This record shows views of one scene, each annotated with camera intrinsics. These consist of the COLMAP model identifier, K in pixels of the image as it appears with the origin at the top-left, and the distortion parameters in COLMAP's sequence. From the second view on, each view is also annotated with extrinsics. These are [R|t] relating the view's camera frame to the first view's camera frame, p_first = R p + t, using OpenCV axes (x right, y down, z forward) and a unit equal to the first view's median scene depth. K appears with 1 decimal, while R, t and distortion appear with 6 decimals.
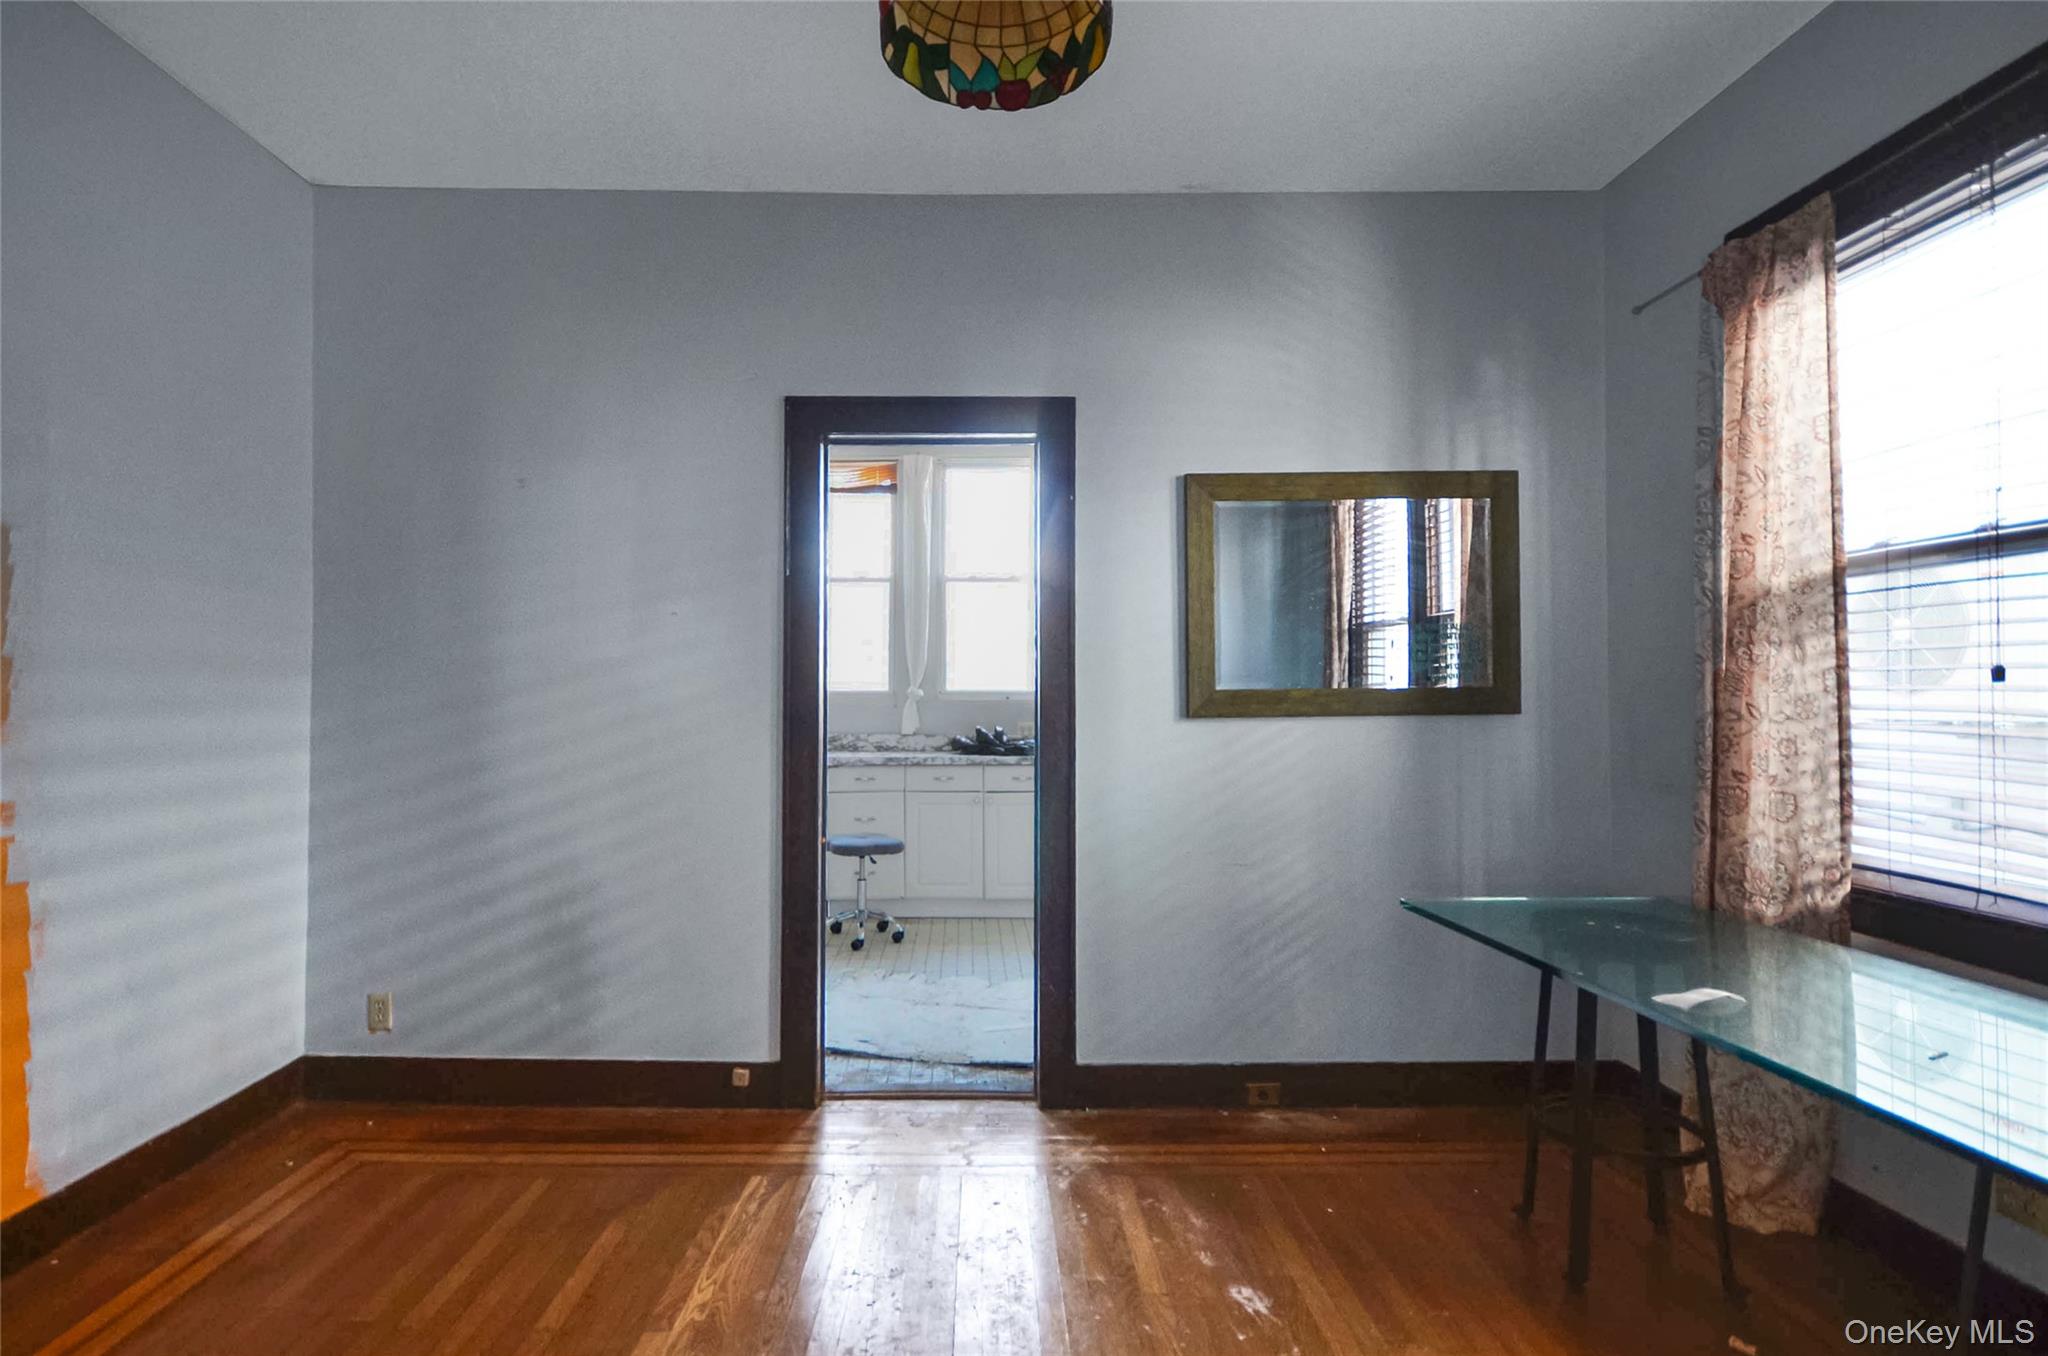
lens RADIAL K [[997.3, 0, 1017.4], [0, 997.3, 659.6], [0, 0, 1]] dist [0.013020, 0.000421]
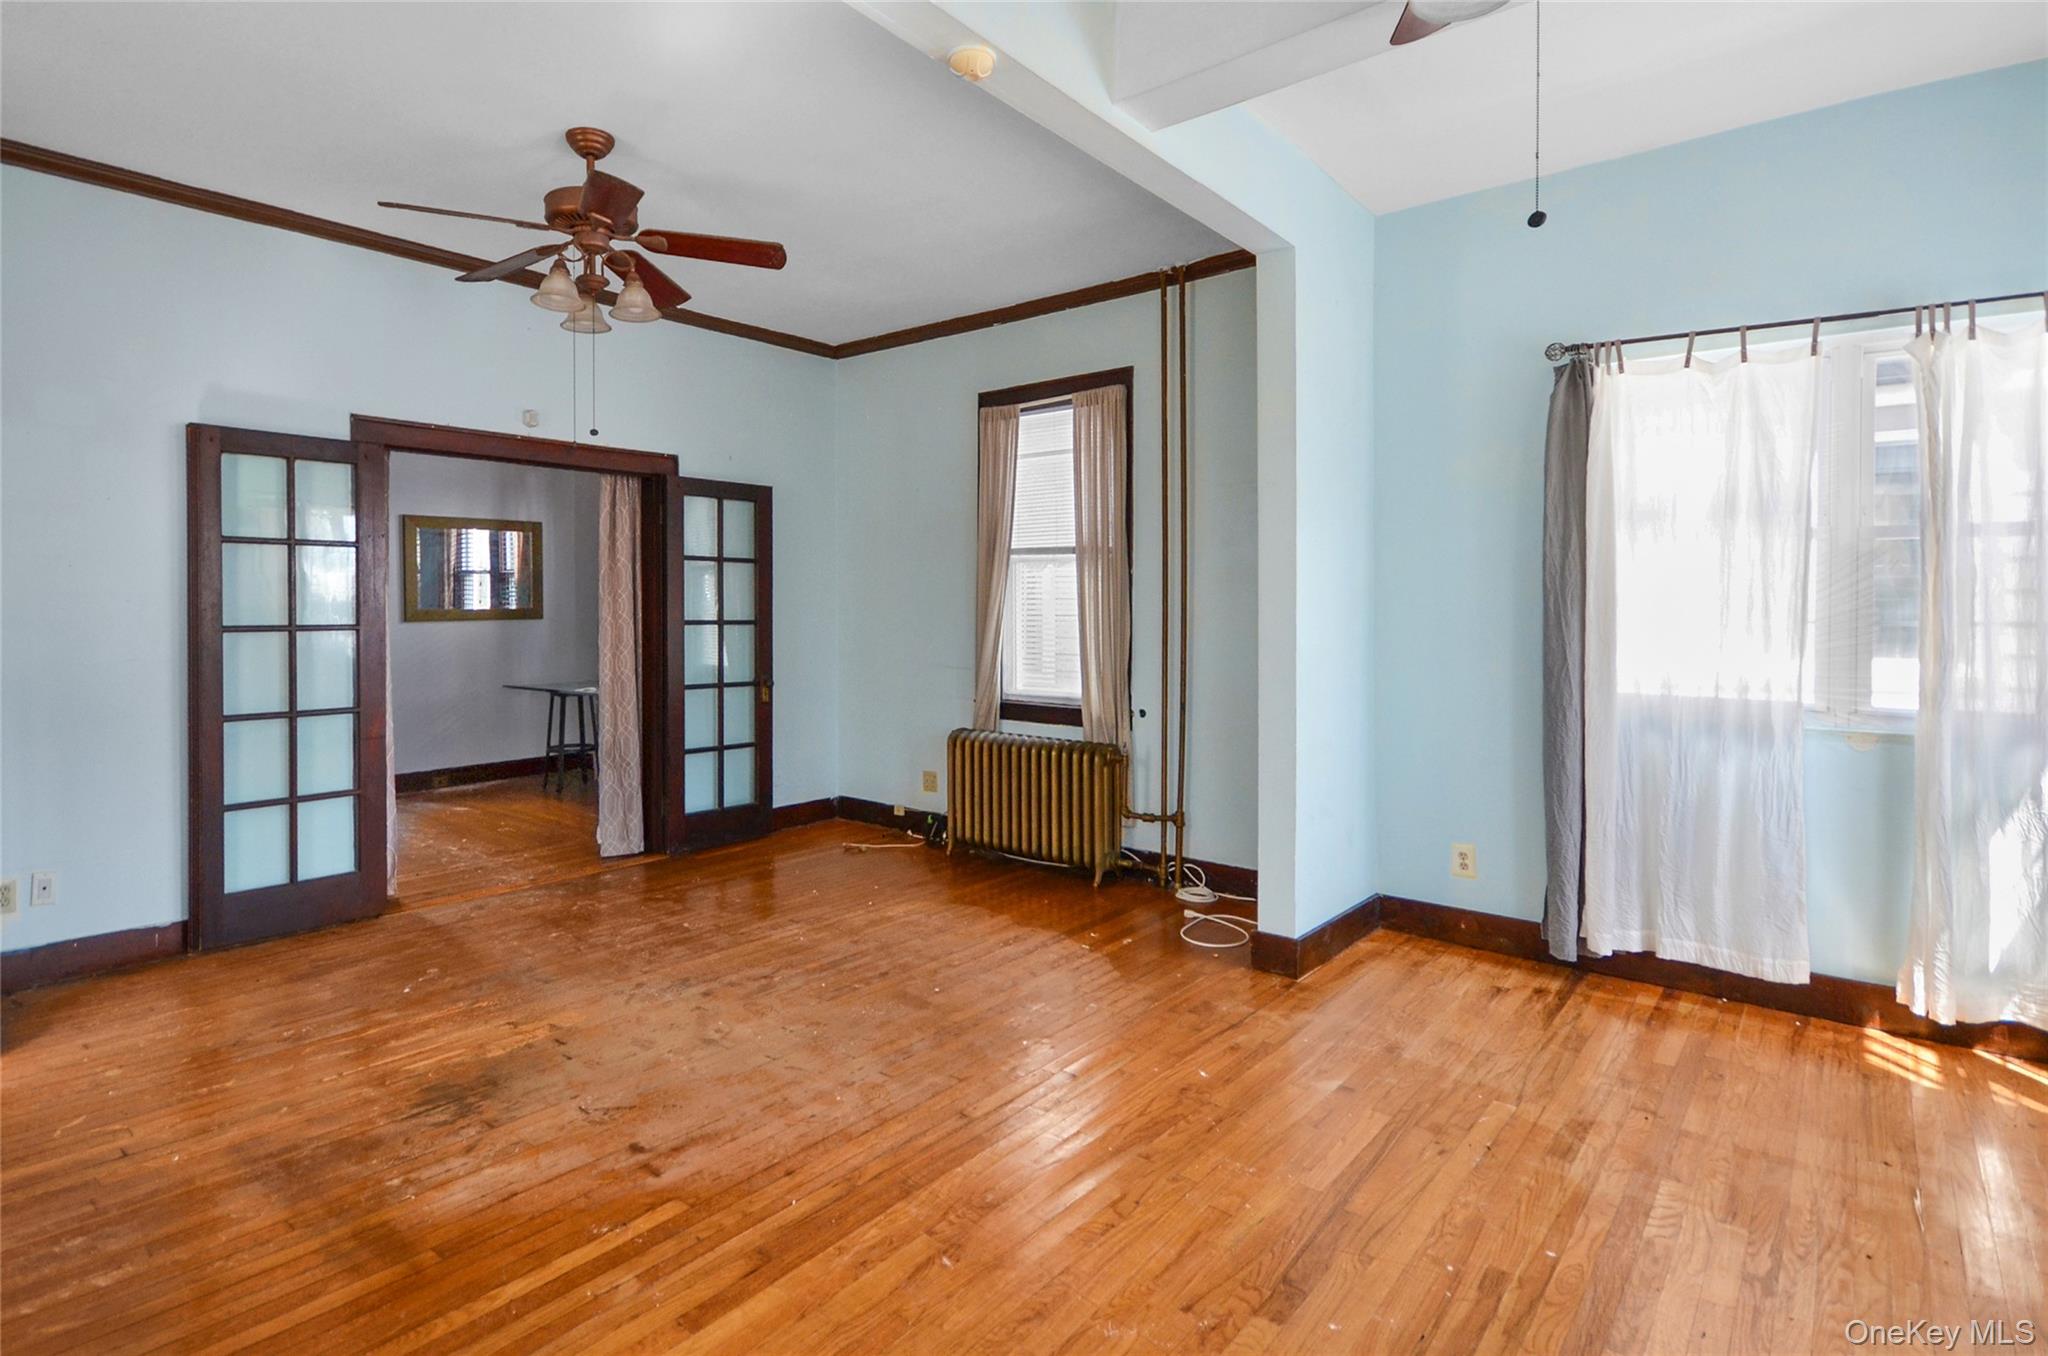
lens RADIAL K [[1026.9, 0, 1017.1], [0, 1026.9, 607.0], [0, 0, 1]] dist [-0.012622, 0.000206]
pose [[0.641767, 0.002904, 0.766894, -0.481796], [-0.031104, 0.999269, 0.022244, -0.050325], [-0.766268, -0.038129, 0.641388, -1.074237]]
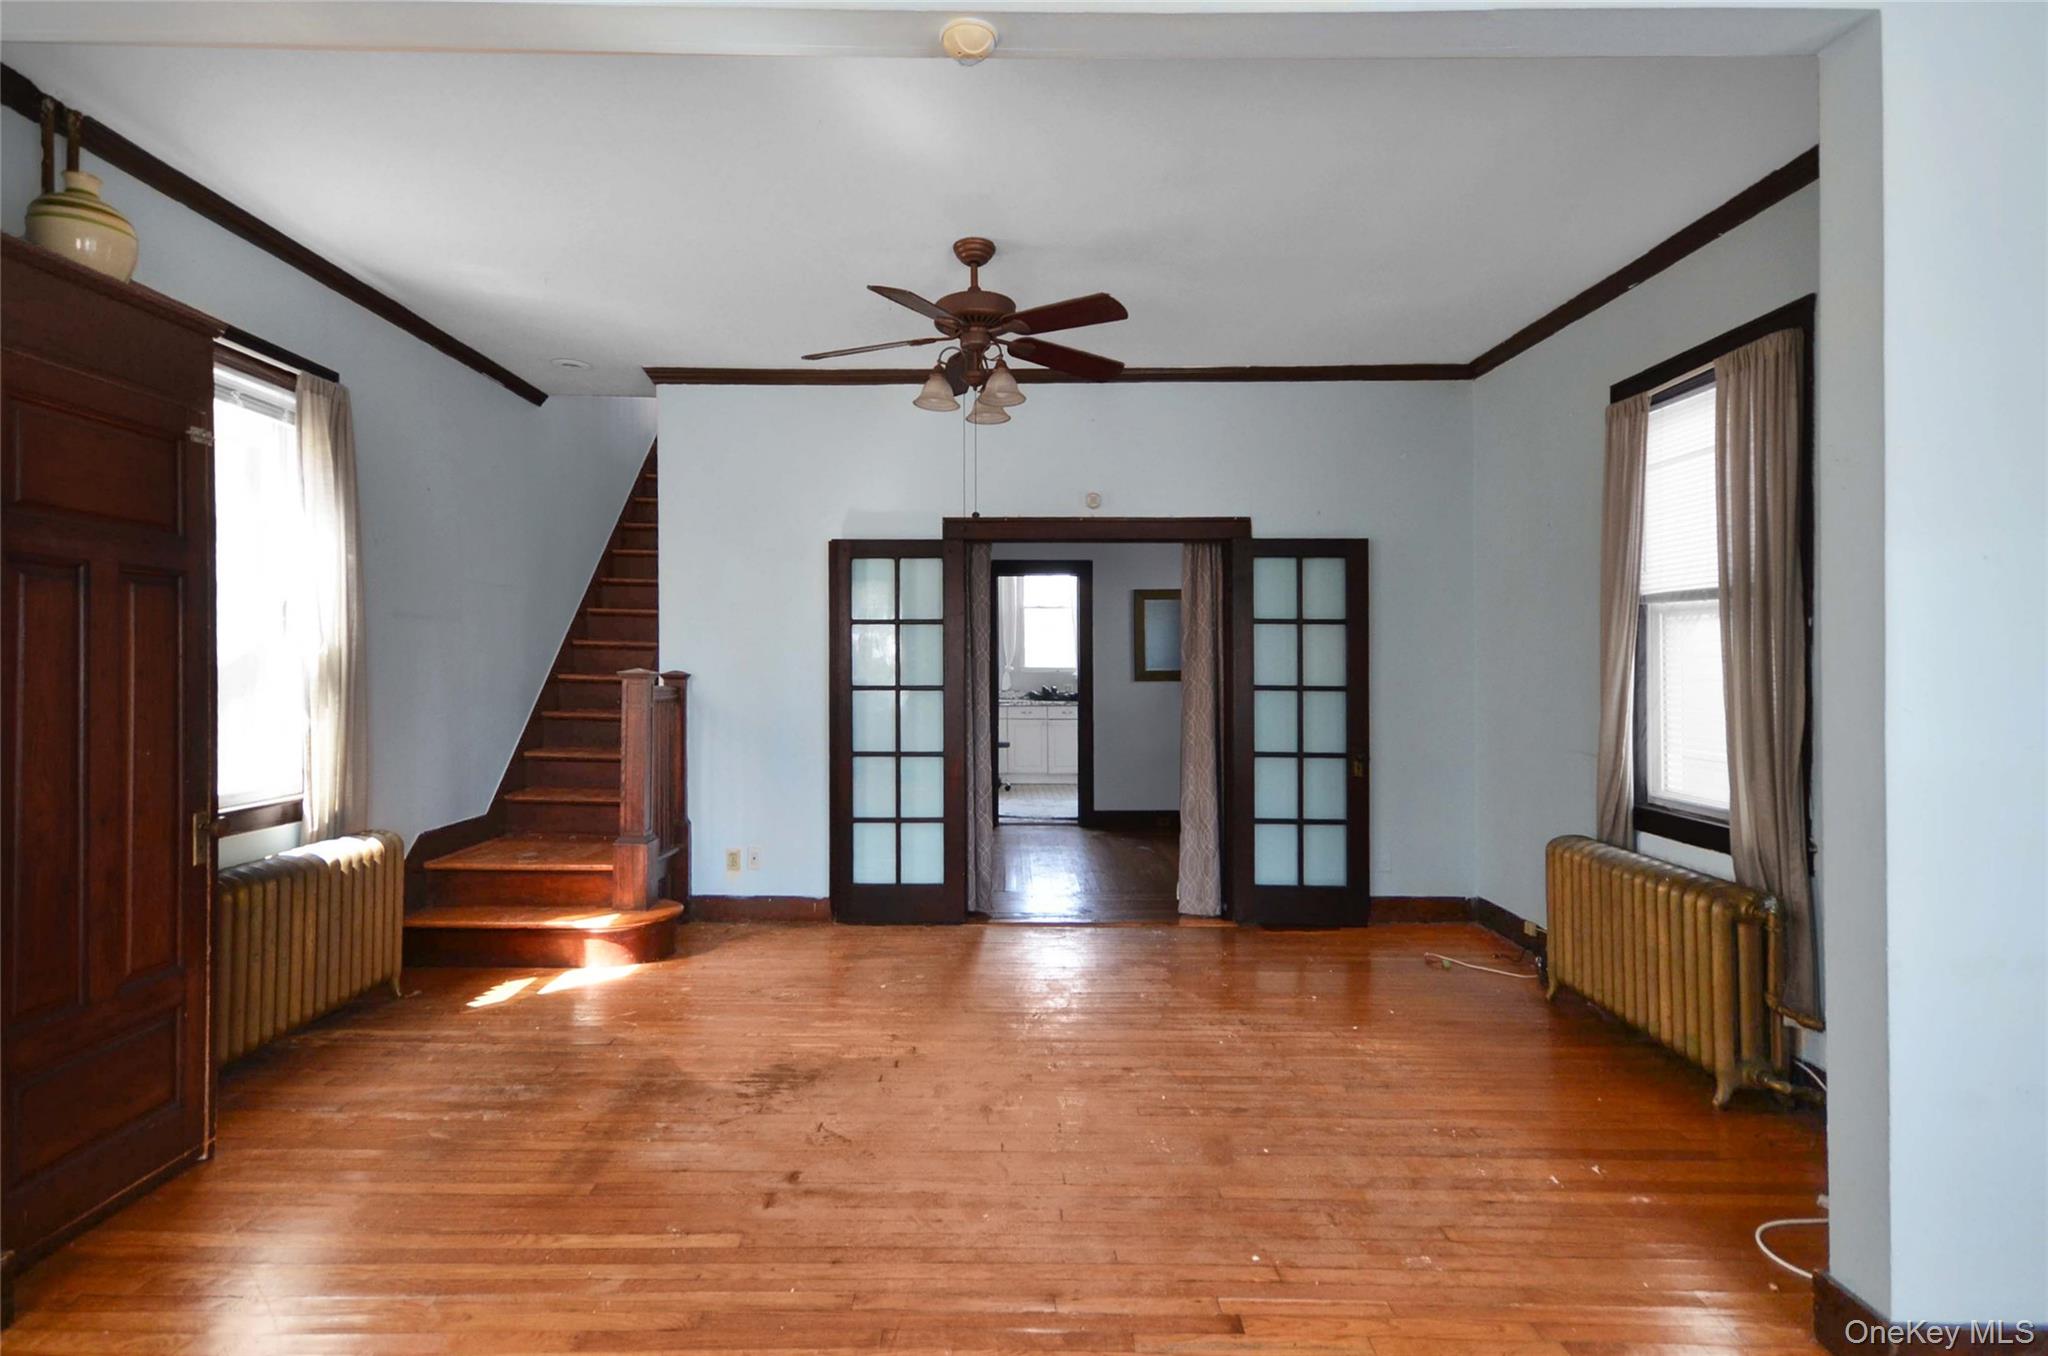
lens RADIAL K [[997.3, 0, 1017.4], [0, 997.3, 659.6], [0, 0, 1]] dist [0.013020, 0.000421]
pose [[0.999887, 0.004608, -0.014341, -0.077045], [-0.004099, 0.999368, 0.035319, -0.064689], [0.014495, -0.035256, 0.999273, -1.146866]]
